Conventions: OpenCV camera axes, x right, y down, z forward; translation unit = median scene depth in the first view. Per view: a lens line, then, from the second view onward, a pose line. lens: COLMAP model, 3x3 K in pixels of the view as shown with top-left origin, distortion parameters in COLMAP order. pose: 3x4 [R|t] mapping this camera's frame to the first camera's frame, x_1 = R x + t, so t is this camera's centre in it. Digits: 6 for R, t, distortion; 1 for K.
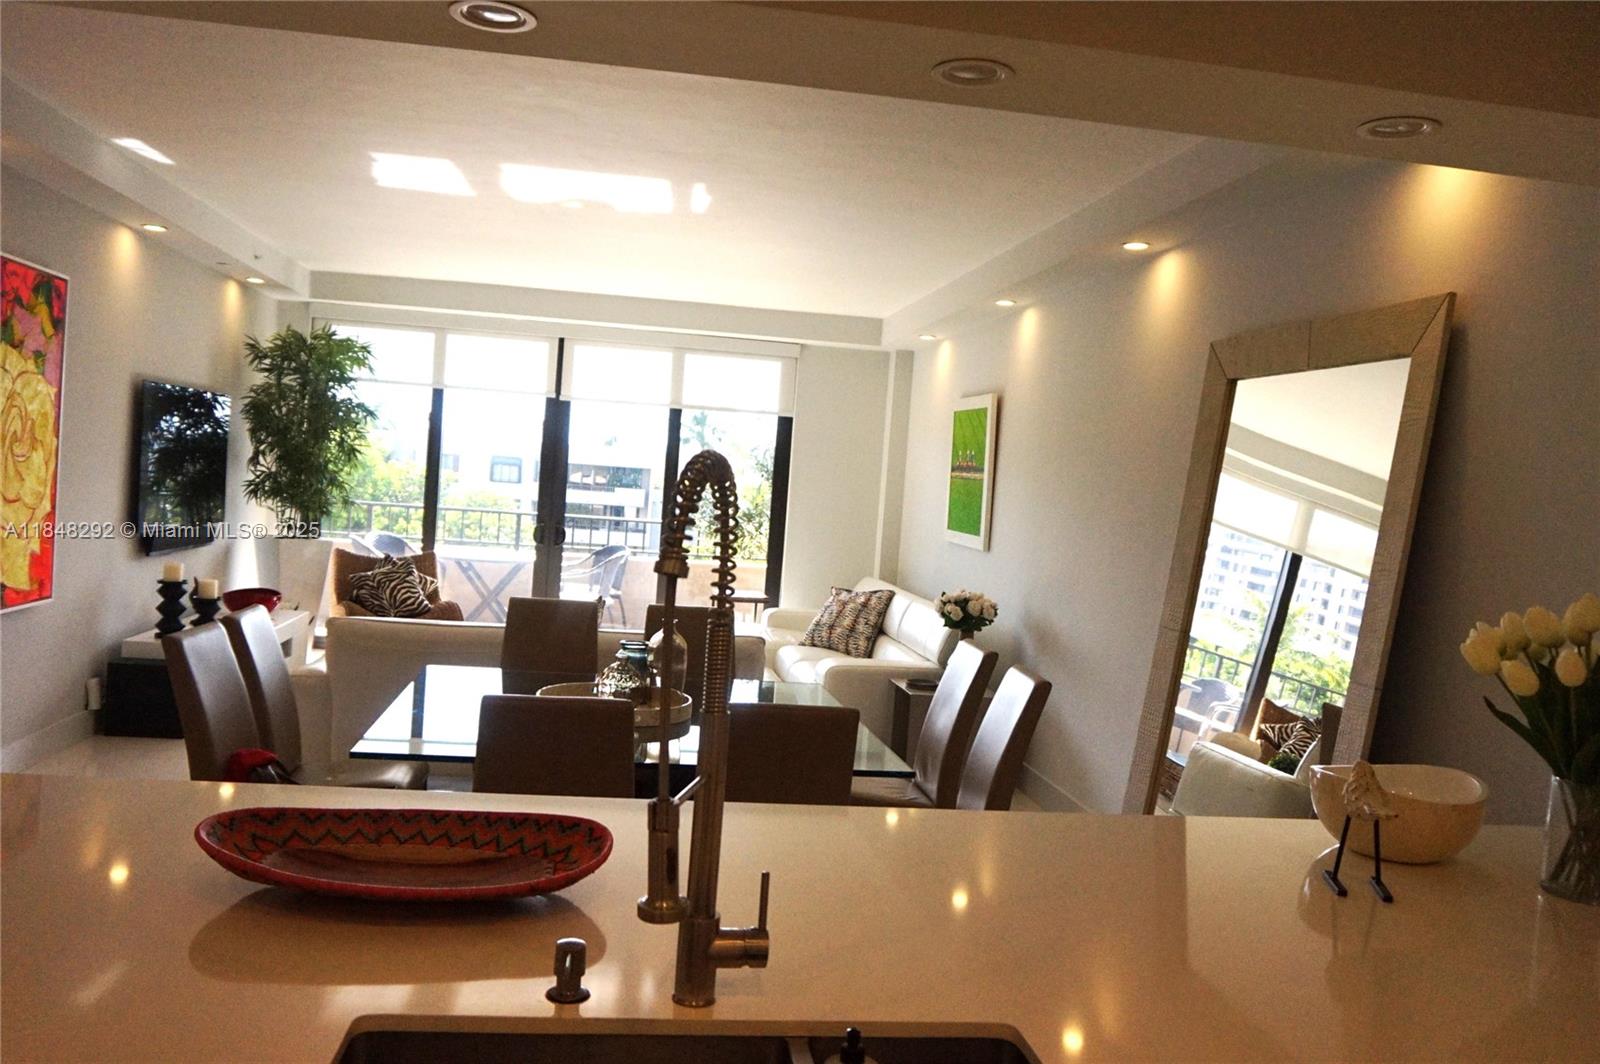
lens RADIAL K [[1133.9, 0, 800.0], [0, 1133.9, 532.0], [0, 0, 1]] dist [-0.079050, 0.053422]
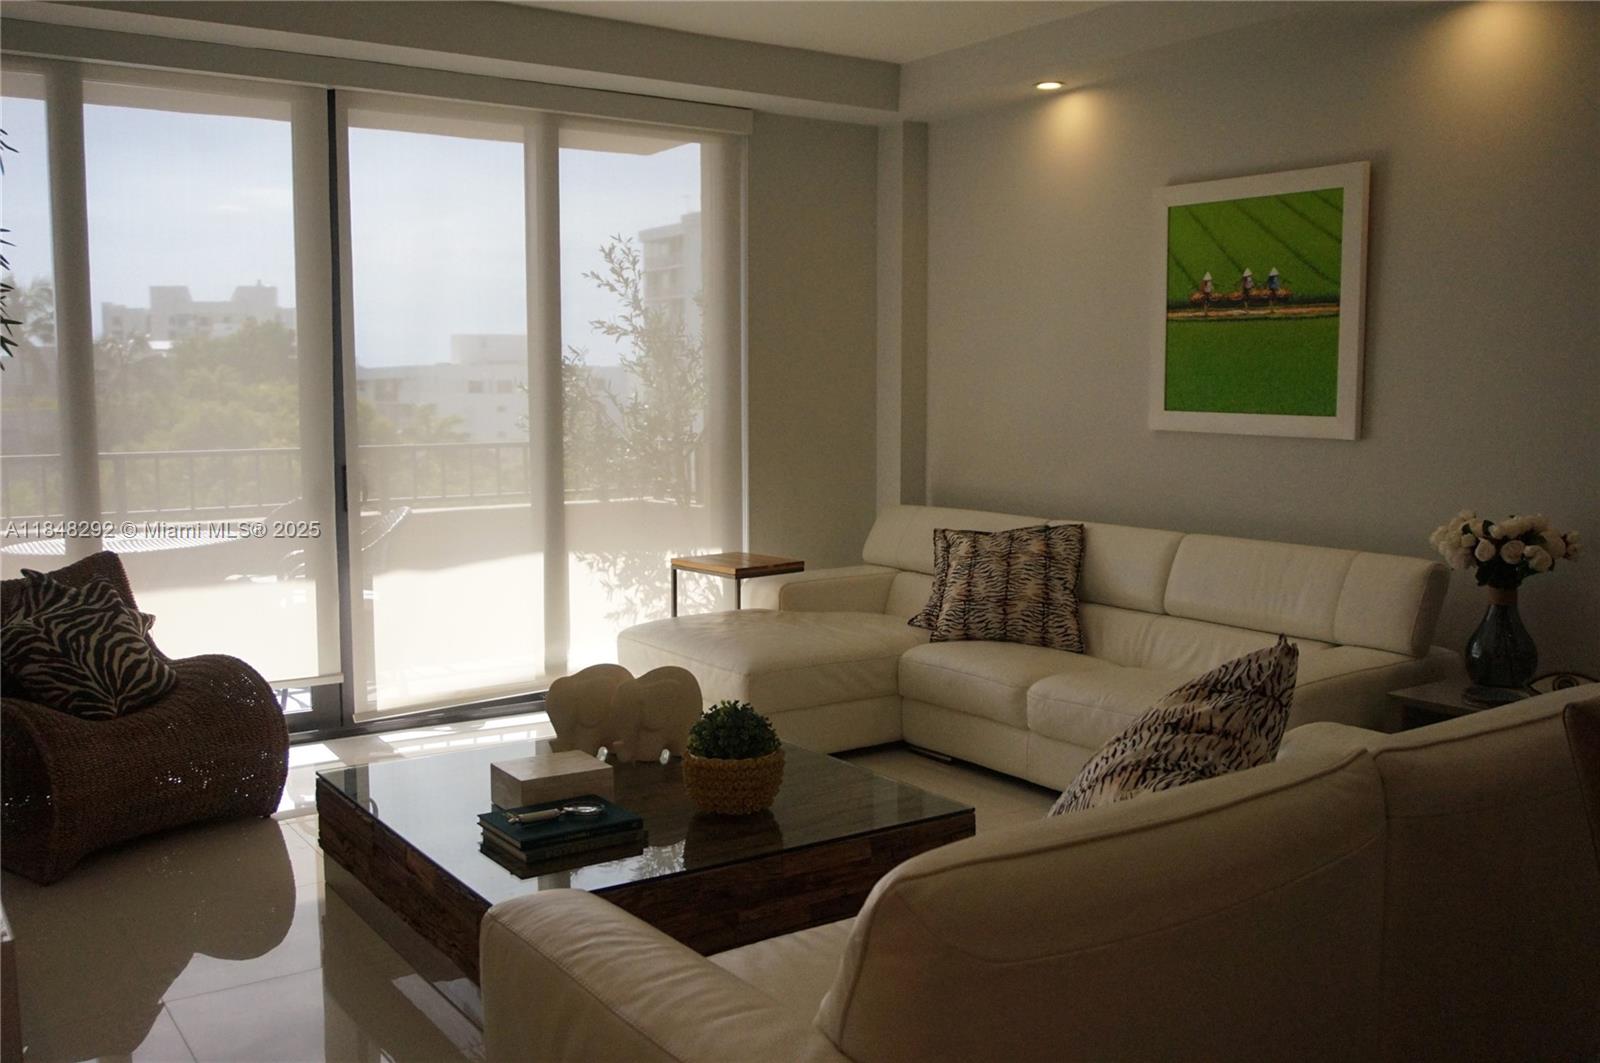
lens RADIAL K [[1451.6, 0, 800.0], [0, 1451.6, 531.5], [0, 0, 1]] dist [0.014482, 0.006877]
pose [[0.904094, -0.112687, 0.412207, -0.361667], [0.085015, 0.992753, 0.084932, -0.021079], [-0.418791, -0.041742, 0.907123, 0.392820]]
